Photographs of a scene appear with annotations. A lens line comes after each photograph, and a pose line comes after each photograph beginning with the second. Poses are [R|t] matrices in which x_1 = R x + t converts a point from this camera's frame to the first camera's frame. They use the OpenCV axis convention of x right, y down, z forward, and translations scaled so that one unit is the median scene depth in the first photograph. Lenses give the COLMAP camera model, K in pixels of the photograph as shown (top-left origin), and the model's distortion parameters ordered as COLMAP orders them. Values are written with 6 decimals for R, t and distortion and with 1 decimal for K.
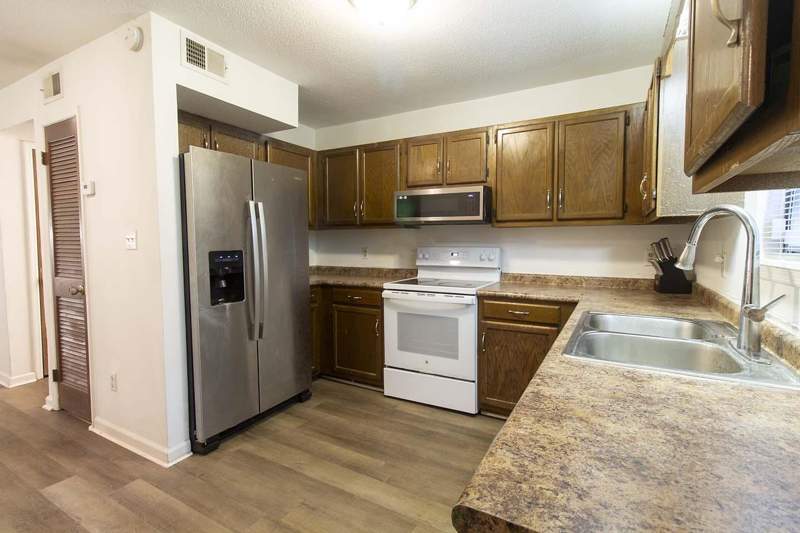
lens RADIAL K [[375.3, 0, 403.9], [0, 375.3, 263.1], [0, 0, 1]] dist [0.005087, 0.000716]
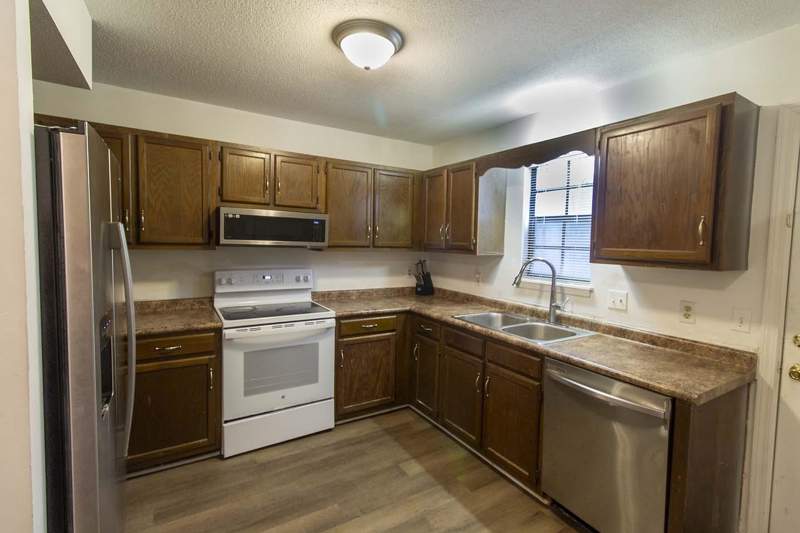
lens RADIAL K [[375.3, 0, 406.7], [0, 375.3, 264.0], [0, 0, 1]] dist [0.005087, 0.000716]
pose [[0.482863, -0.043726, 0.874604, -0.610292], [0.024730, 0.999035, 0.036293, -0.096564], [-0.875347, 0.004104, 0.483478, 0.282097]]
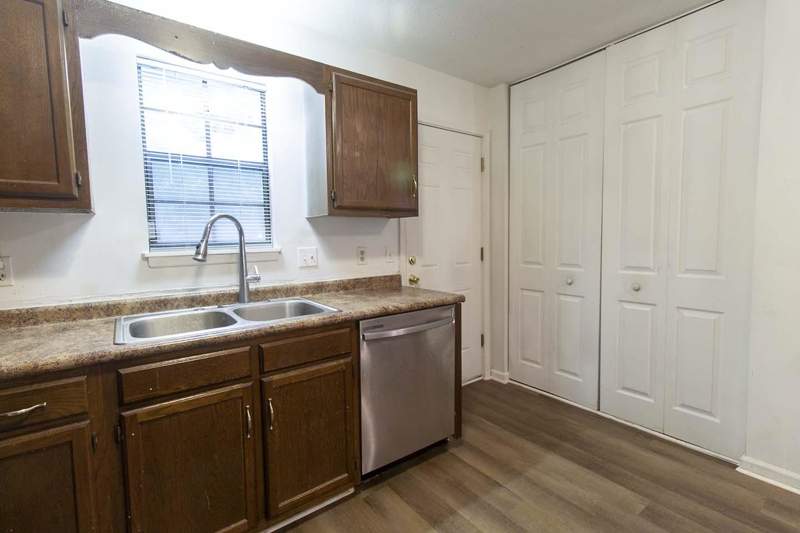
lens RADIAL K [[375.3, 0, 402.7], [0, 375.3, 265.3], [0, 0, 1]] dist [0.005087, 0.000716]
pose [[-0.916812, -0.013190, 0.399101, -0.163677], [0.040958, 0.991077, 0.126843, -0.051216], [-0.397213, 0.132637, -0.908091, 0.923081]]
